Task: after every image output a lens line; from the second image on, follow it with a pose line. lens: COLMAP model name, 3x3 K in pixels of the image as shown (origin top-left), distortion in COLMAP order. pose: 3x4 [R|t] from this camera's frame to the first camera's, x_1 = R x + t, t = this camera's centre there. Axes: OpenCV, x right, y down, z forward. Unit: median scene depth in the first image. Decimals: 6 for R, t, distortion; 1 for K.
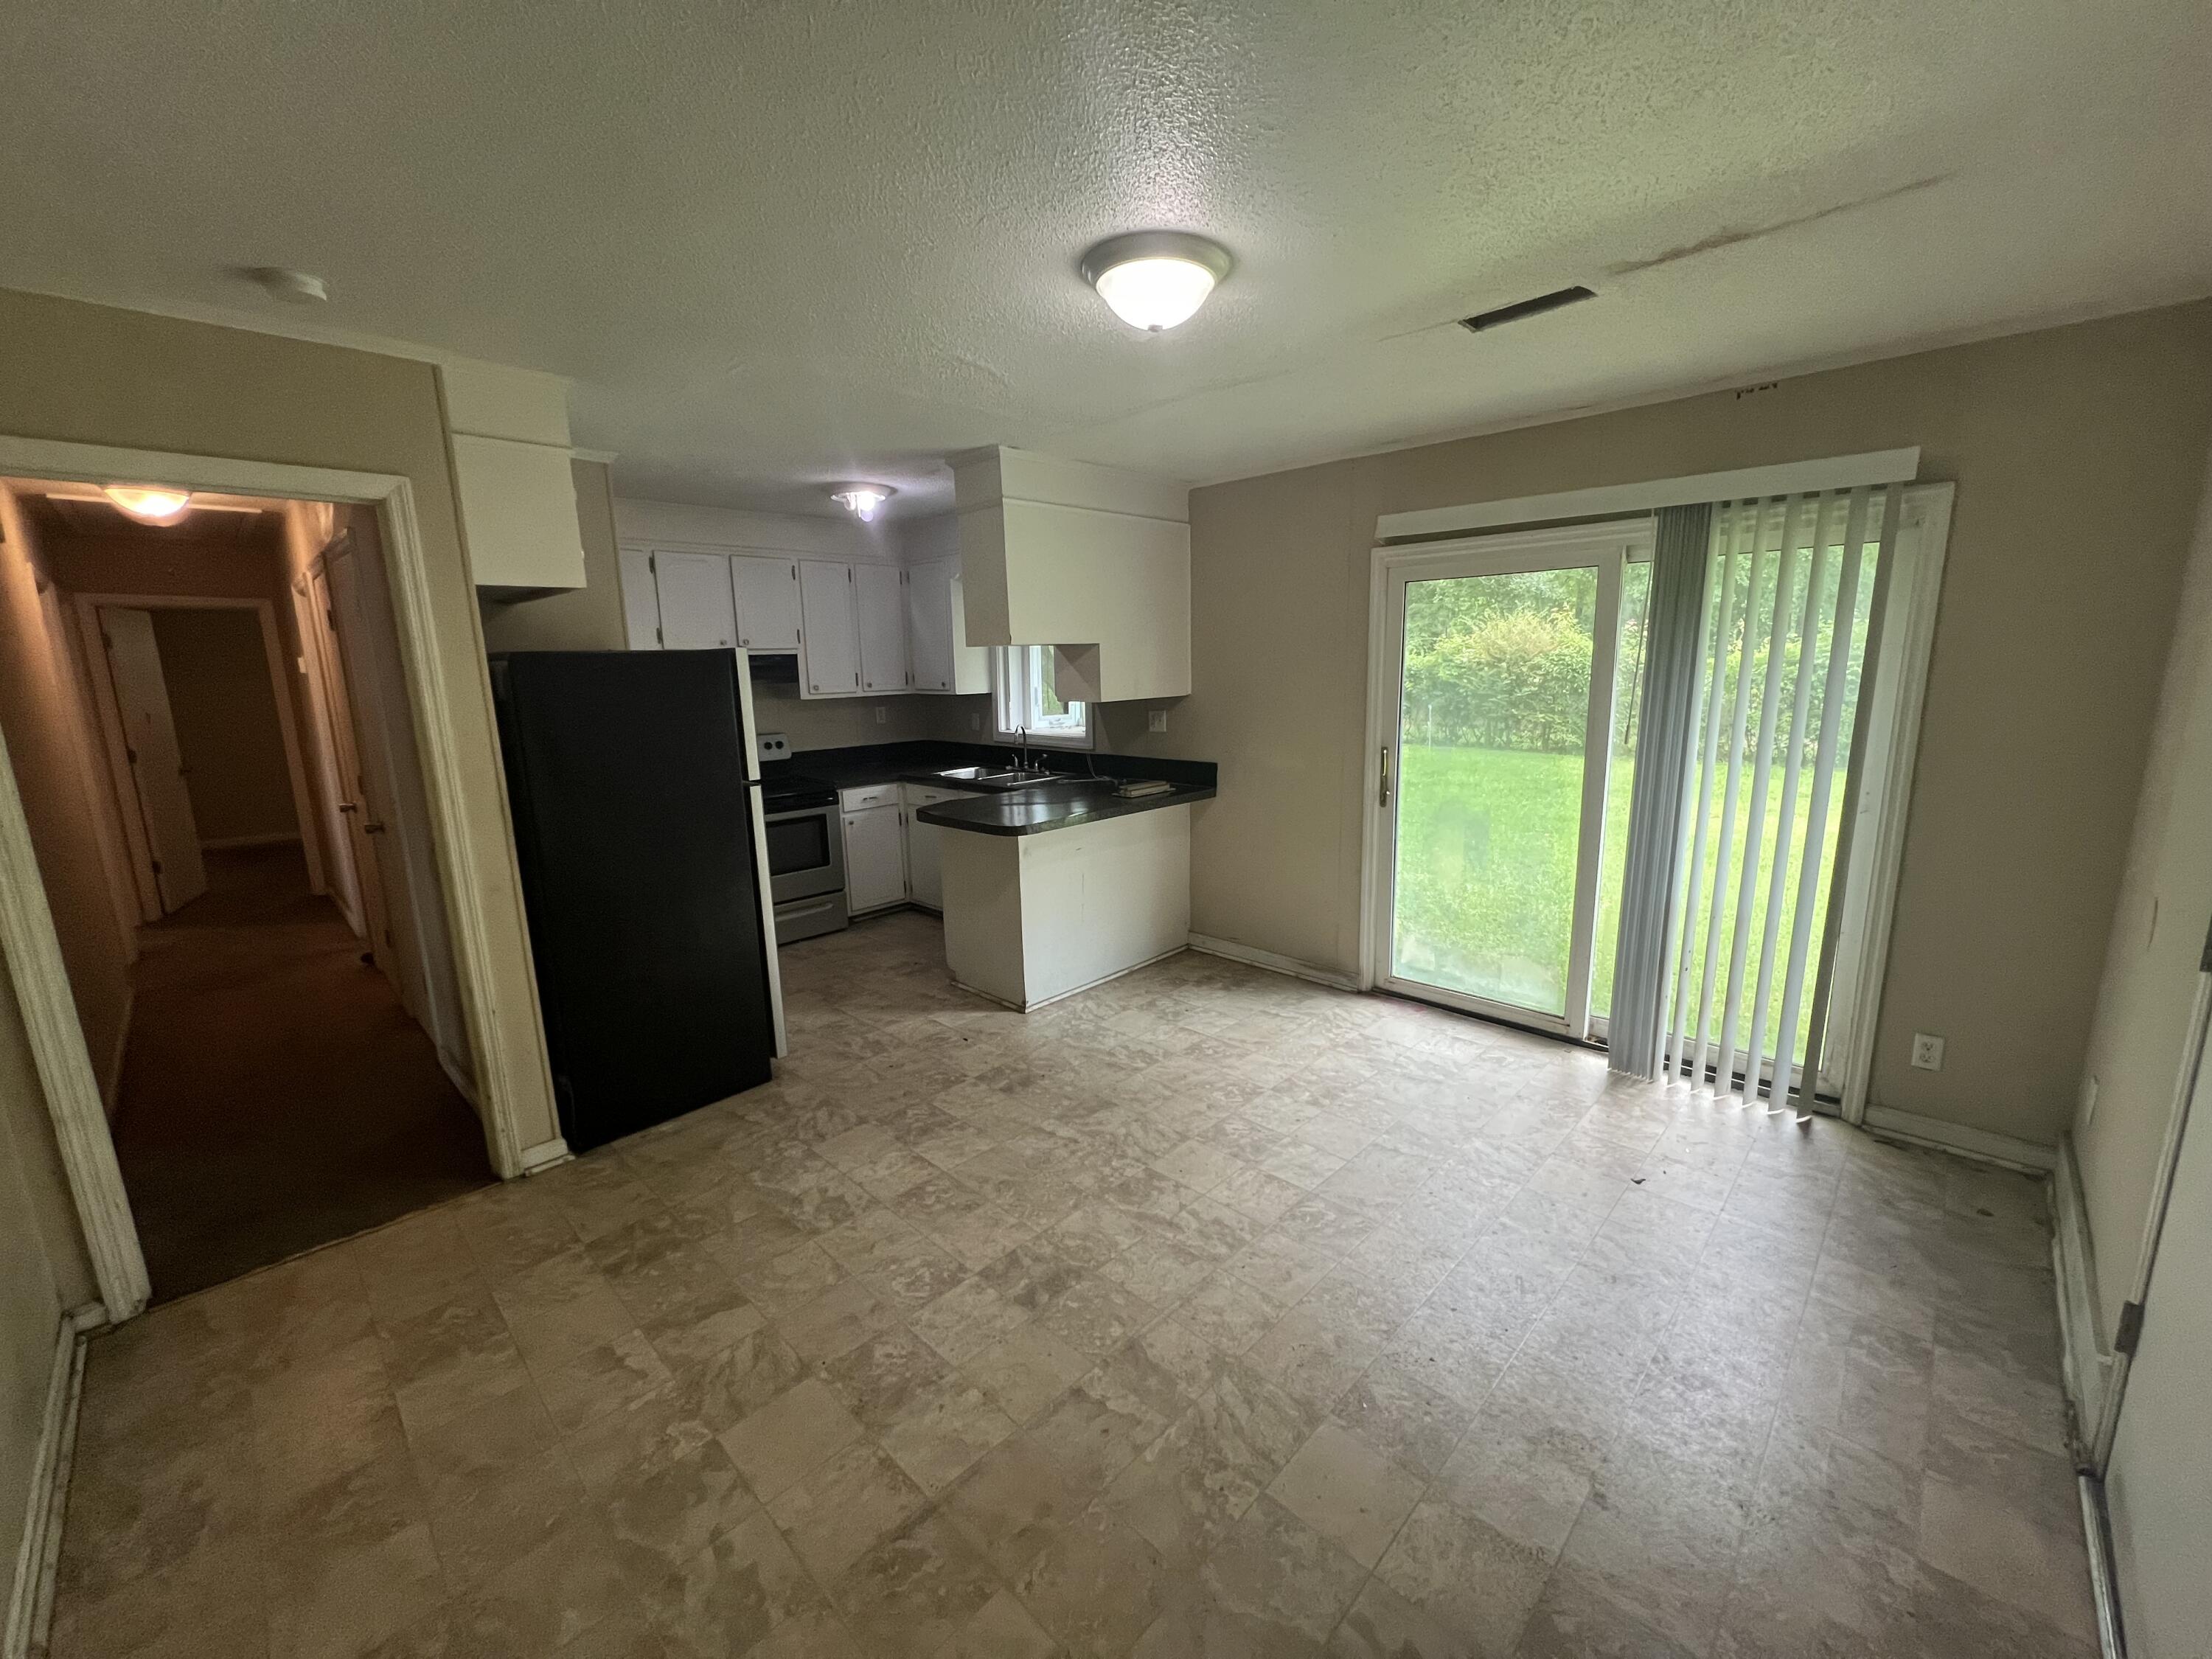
lens RADIAL K [[882.9, 0, 1106.0], [0, 882.9, 829.5], [0, 0, 1]] dist [-0.000524, -0.000223]
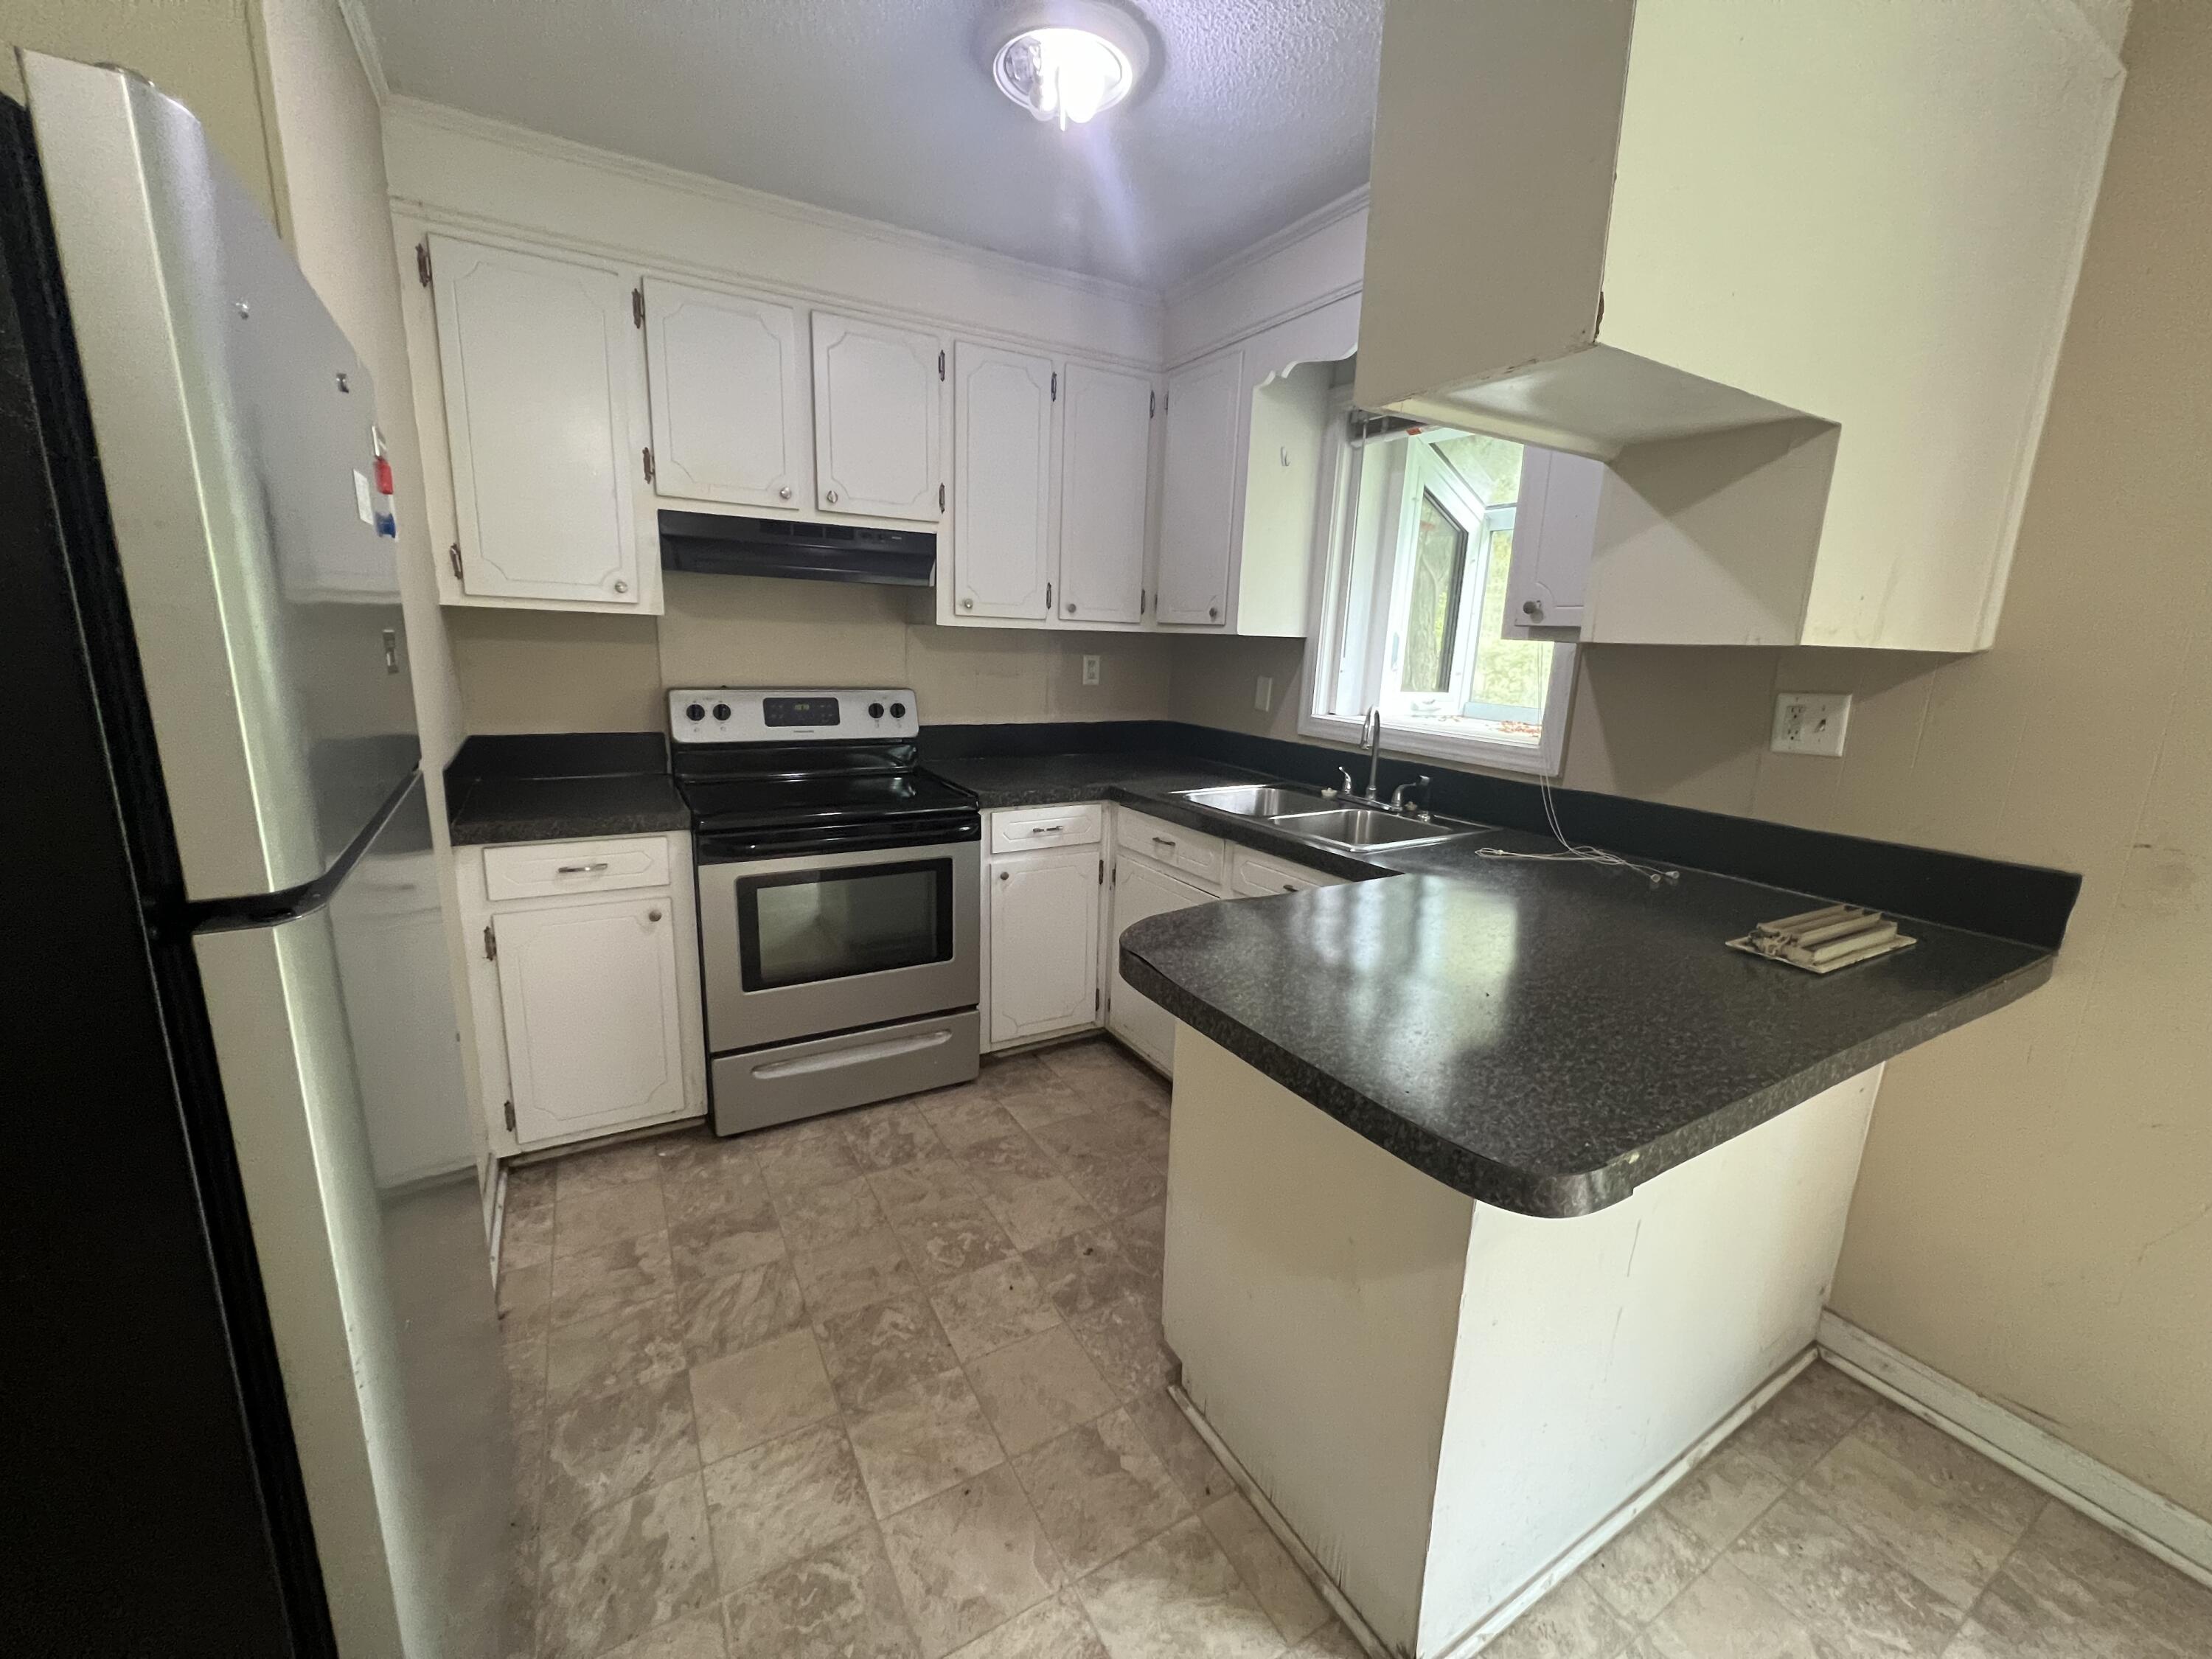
lens RADIAL K [[882.9, 0, 1106.0], [0, 882.9, 829.5], [0, 0, 1]] dist [-0.000524, -0.000223]
pose [[0.962955, 0.108961, -0.246668, -0.110866], [-0.103045, 0.993996, 0.036805, -0.057780], [0.249198, -0.010024, 0.968401, 0.523477]]
